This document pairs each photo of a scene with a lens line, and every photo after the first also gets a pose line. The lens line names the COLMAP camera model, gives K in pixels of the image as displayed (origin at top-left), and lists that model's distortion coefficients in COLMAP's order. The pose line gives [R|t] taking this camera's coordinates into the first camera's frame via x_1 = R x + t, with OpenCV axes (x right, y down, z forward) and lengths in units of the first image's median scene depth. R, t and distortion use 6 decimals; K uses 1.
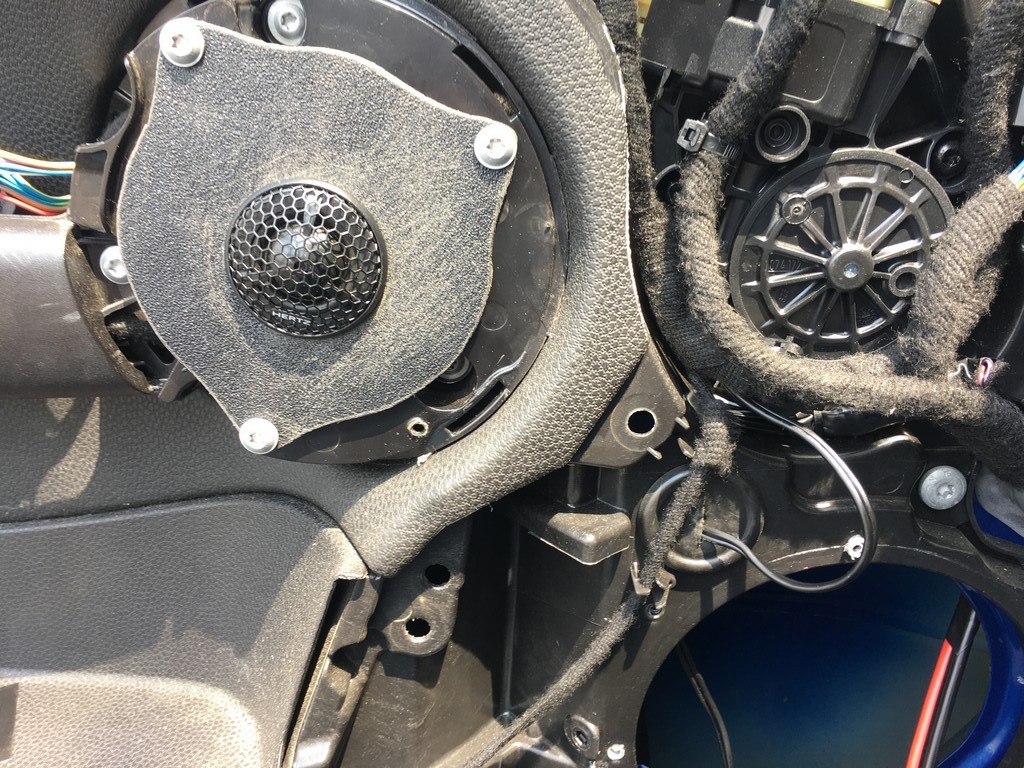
lens RADIAL K [[873.1, 0, 508.8], [0, 873.1, 366.4], [0, 0, 1]] dist [0.070406, -0.113841]
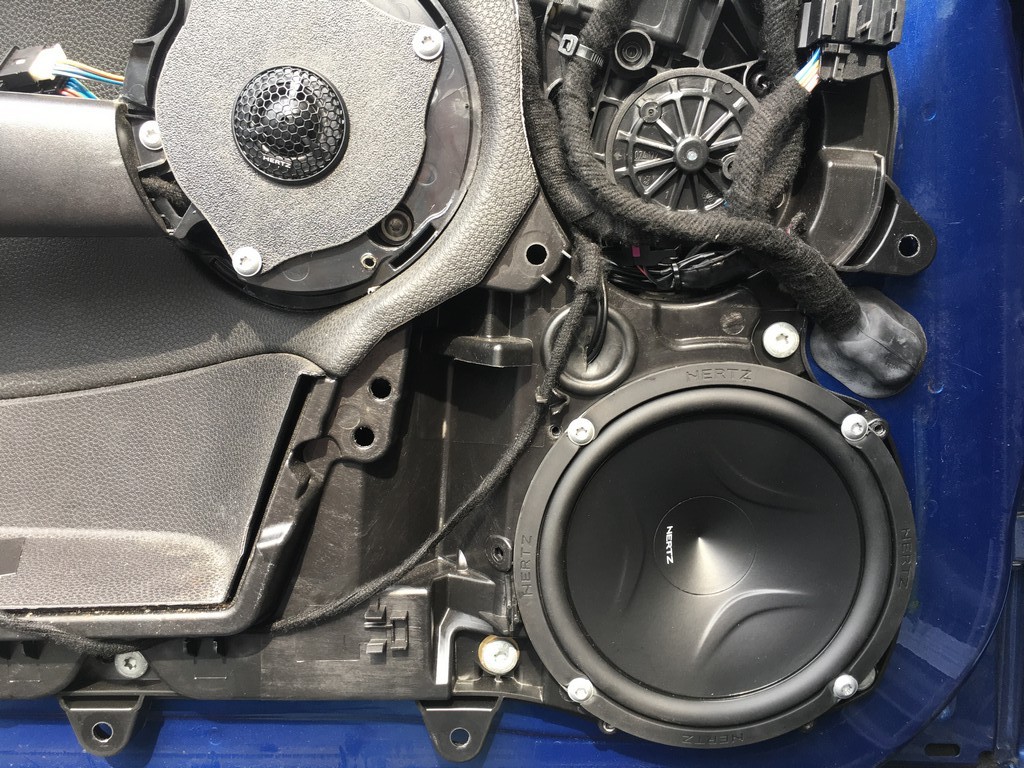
lens RADIAL K [[873.1, 0, 508.8], [0, 873.1, 366.4], [0, 0, 1]] dist [0.070406, -0.113841]
pose [[0.999902, 0.012584, 0.006076, 0.102228], [-0.011109, 0.979599, -0.200656, 0.492157], [-0.008477, 0.200568, 0.979643, -0.265018]]
